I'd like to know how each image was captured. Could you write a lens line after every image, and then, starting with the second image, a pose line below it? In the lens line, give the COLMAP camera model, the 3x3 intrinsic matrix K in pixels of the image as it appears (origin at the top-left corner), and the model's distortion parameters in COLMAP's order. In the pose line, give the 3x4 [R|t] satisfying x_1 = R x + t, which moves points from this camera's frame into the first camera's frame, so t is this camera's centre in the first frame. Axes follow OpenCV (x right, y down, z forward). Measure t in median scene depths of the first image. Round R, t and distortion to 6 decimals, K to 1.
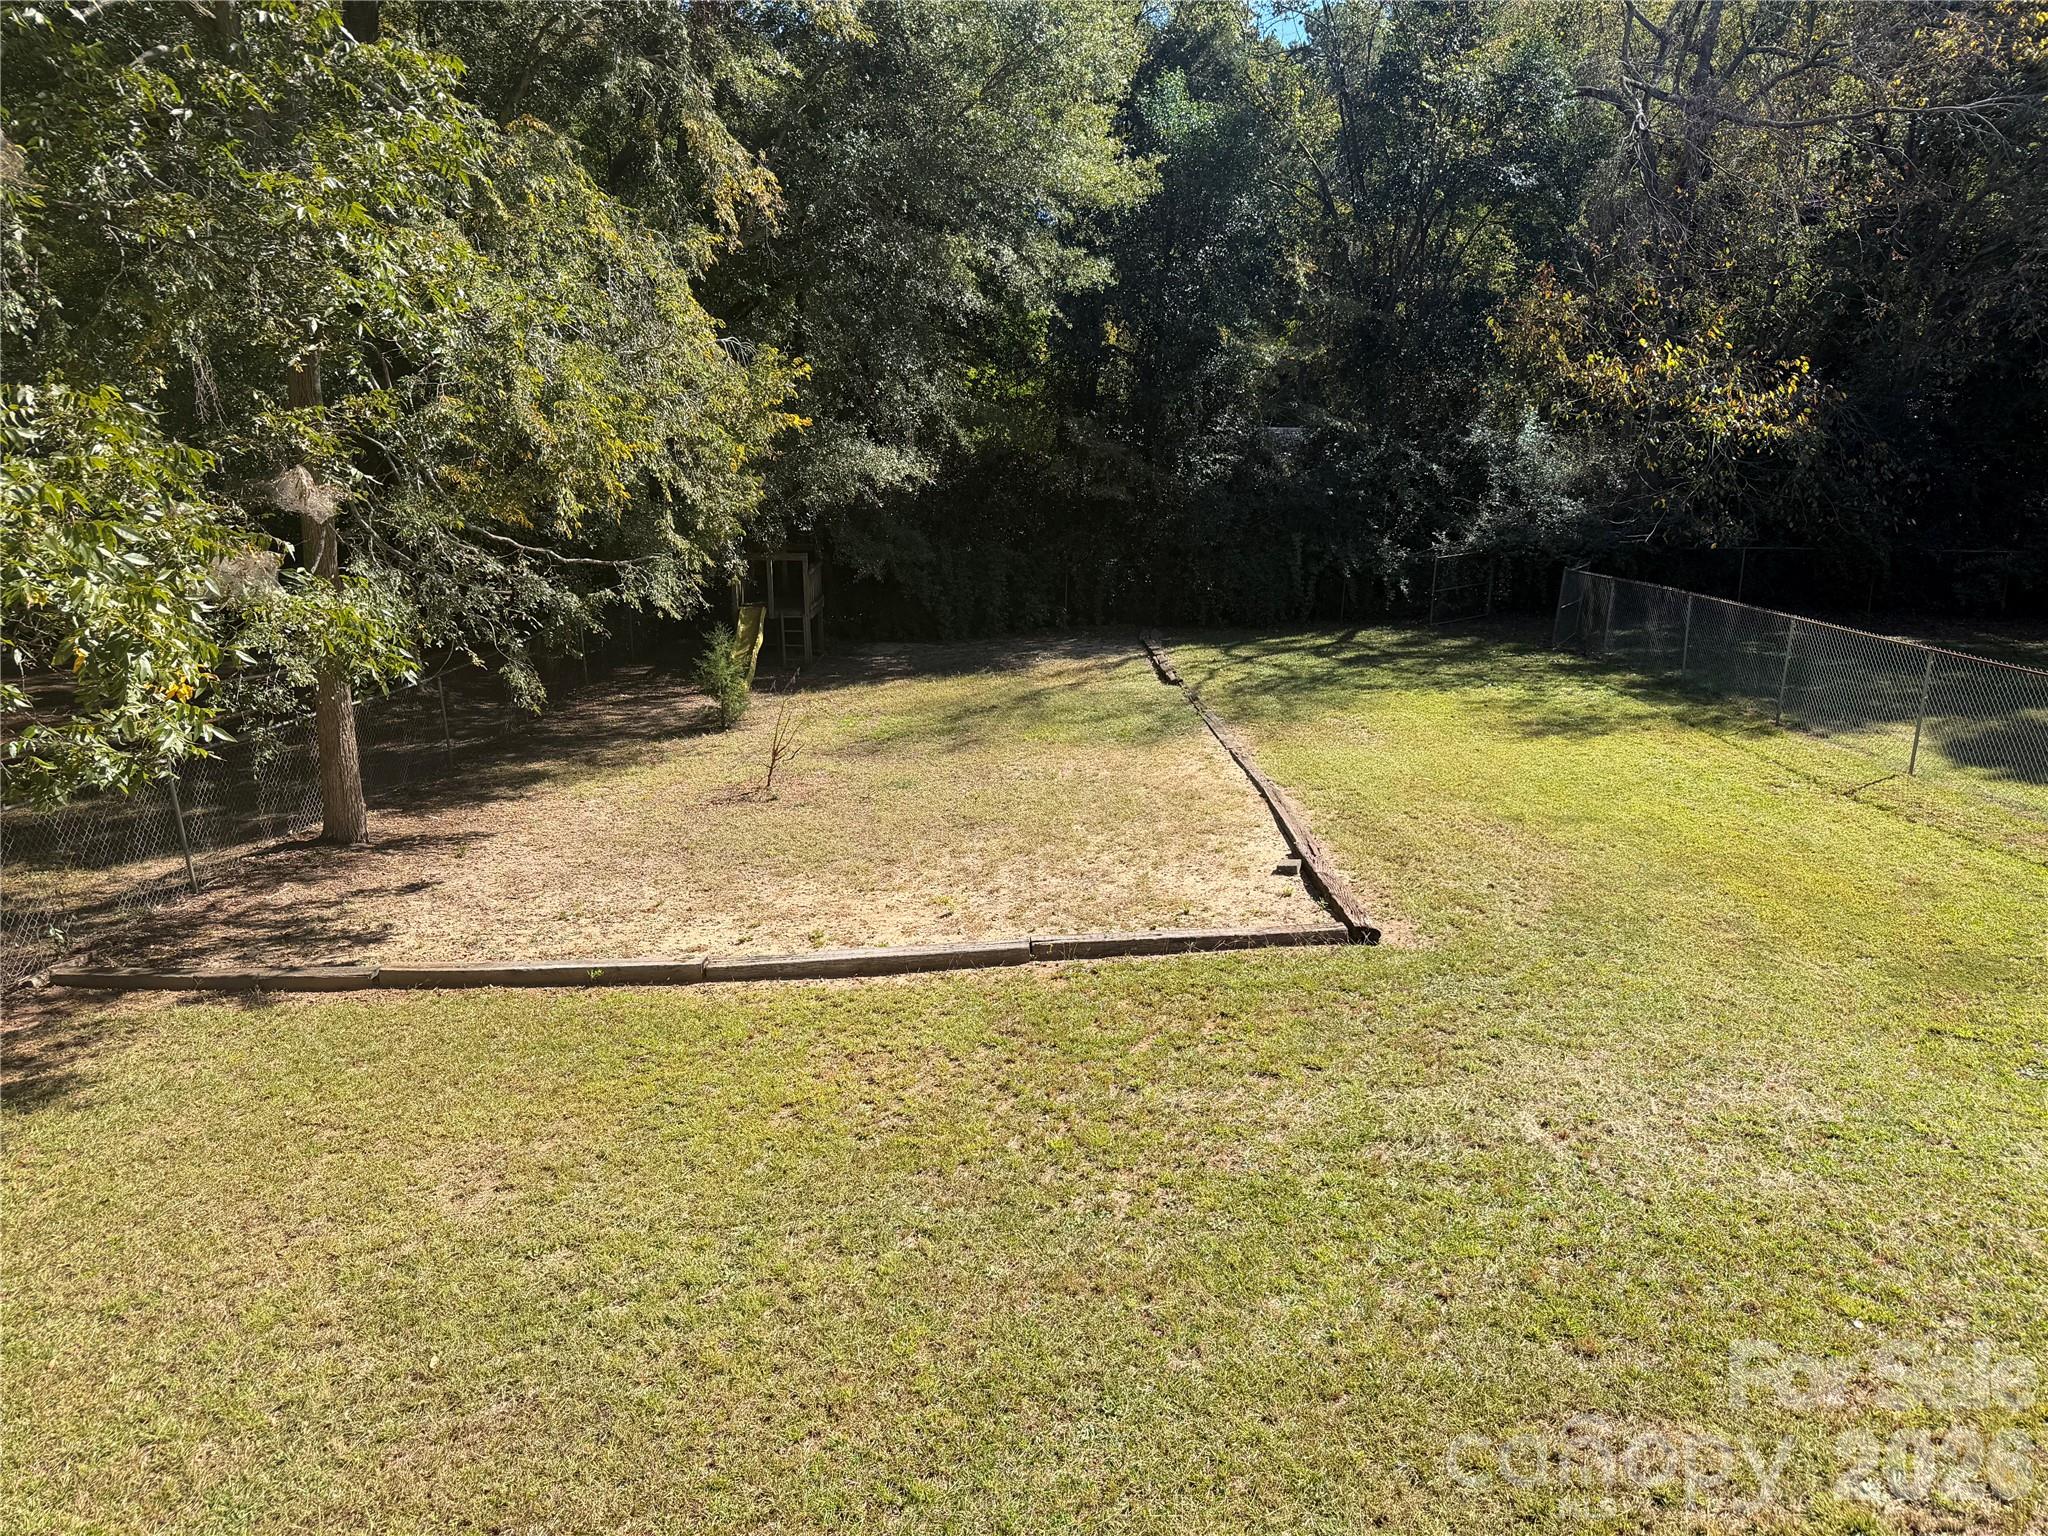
lens RADIAL K [[1449.9, 0, 1026.4], [0, 1449.9, 764.2], [0, 0, 1]] dist [0.009796, -0.010007]
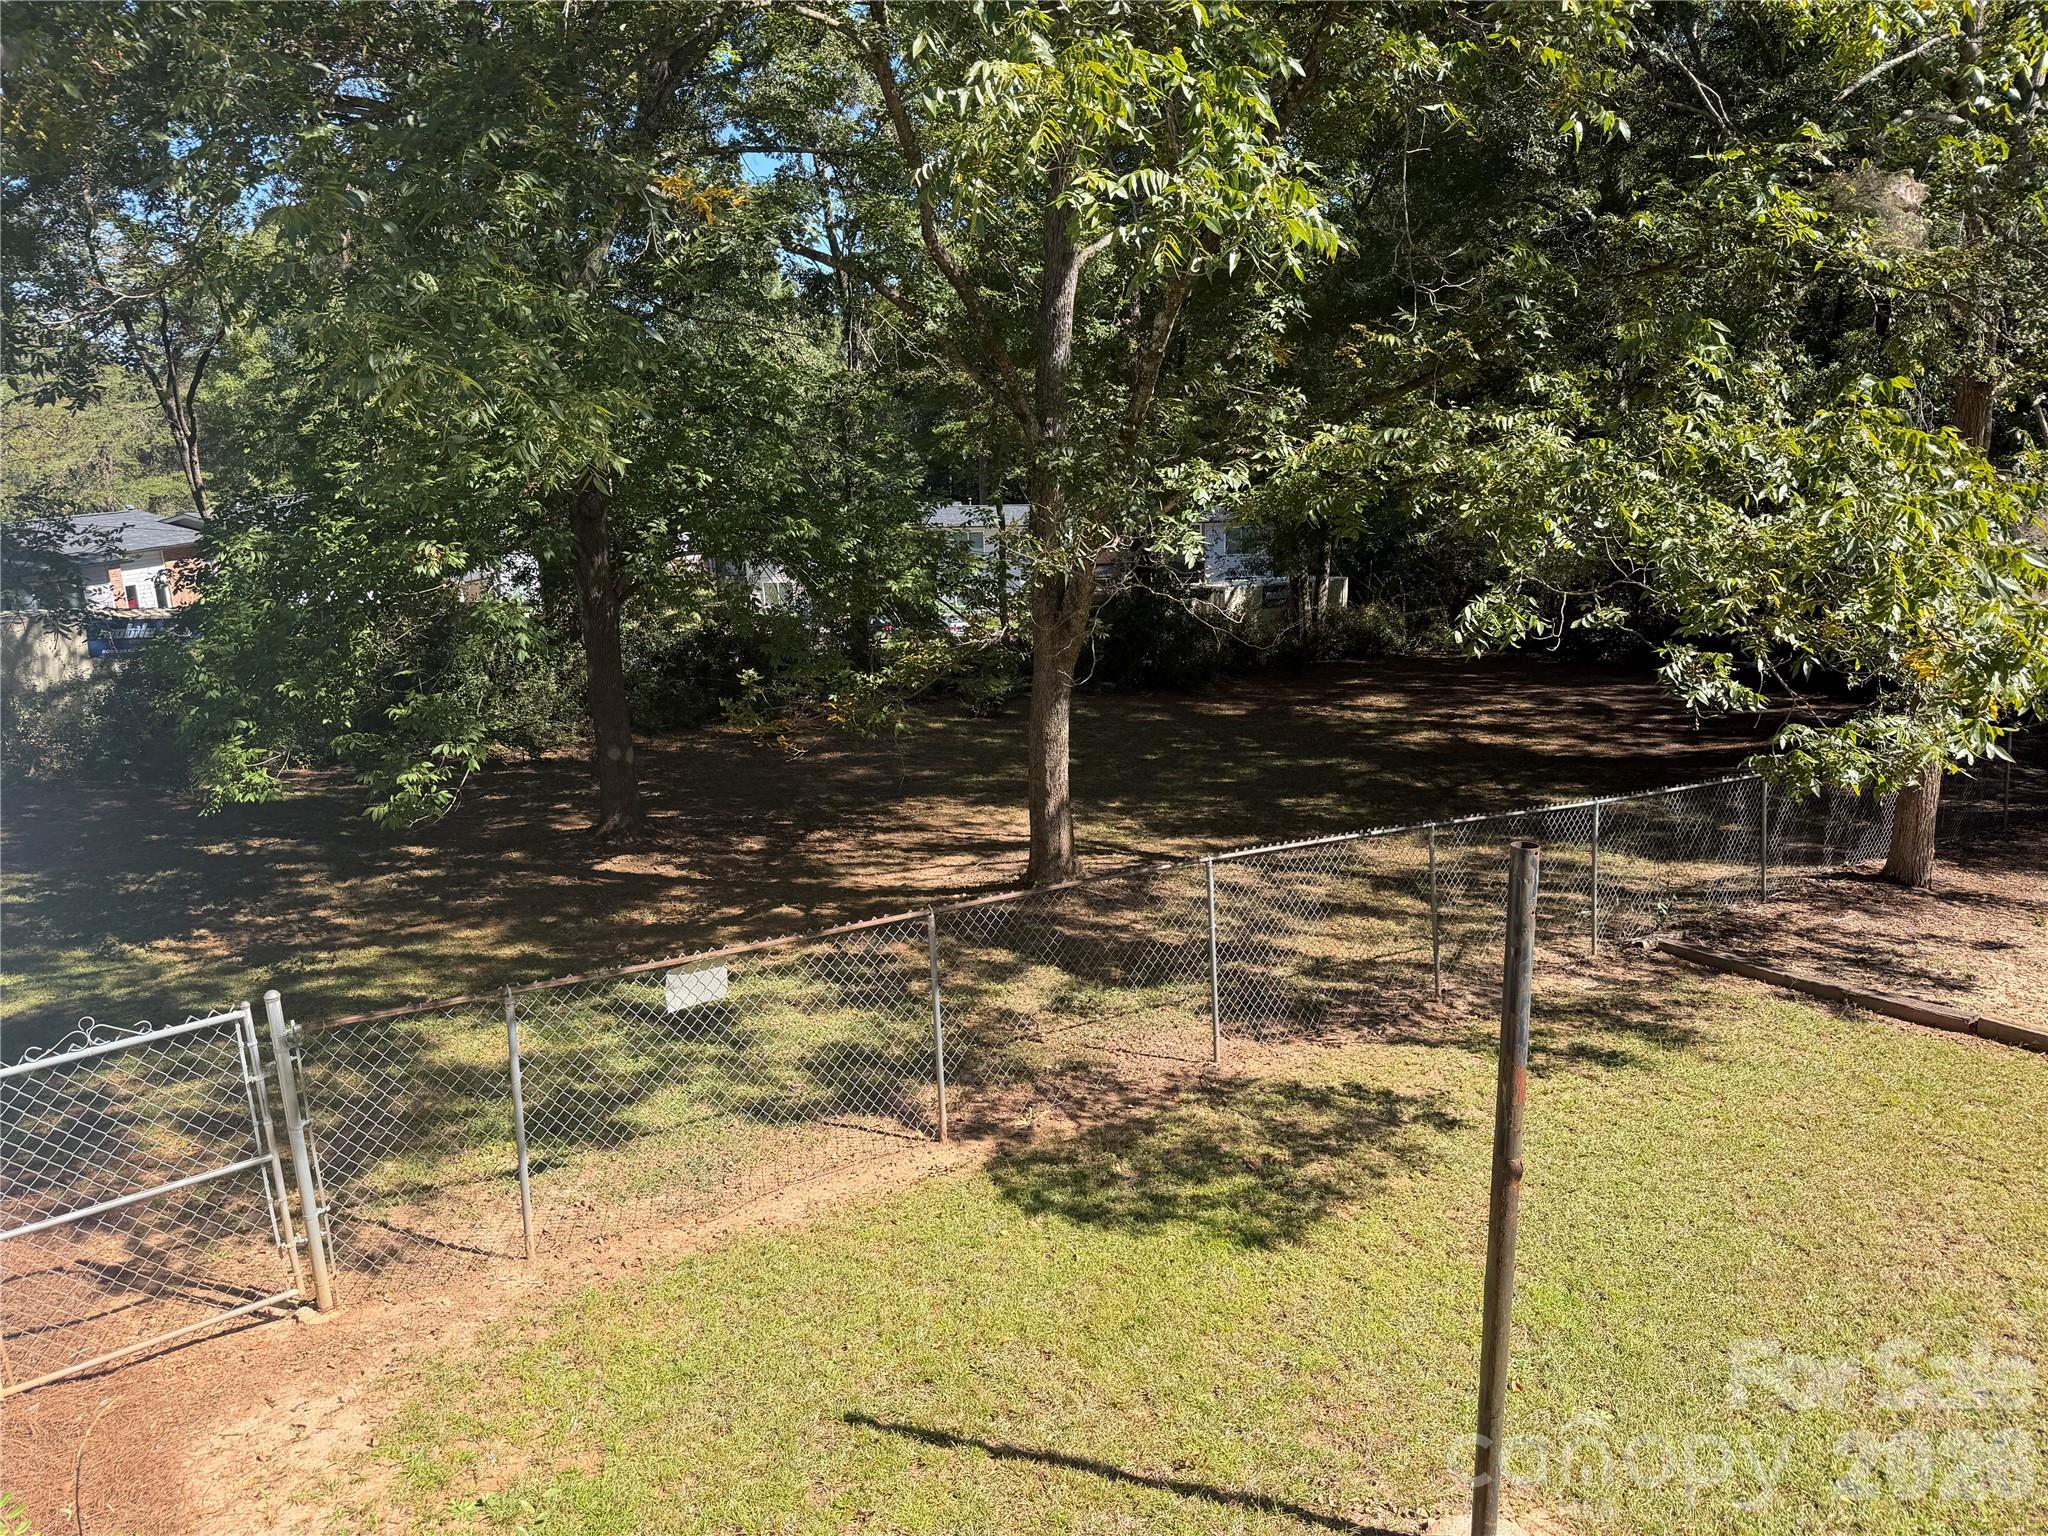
lens RADIAL K [[1449.9, 0, 1024.2], [0, 1449.9, 774.2], [0, 0, 1]] dist [0.009796, -0.010007]
pose [[0.606447, 0.151461, -0.780565, -0.082832], [-0.169269, 0.983779, 0.059382, 0.026614], [0.776898, 0.096113, 0.622248, -0.107532]]
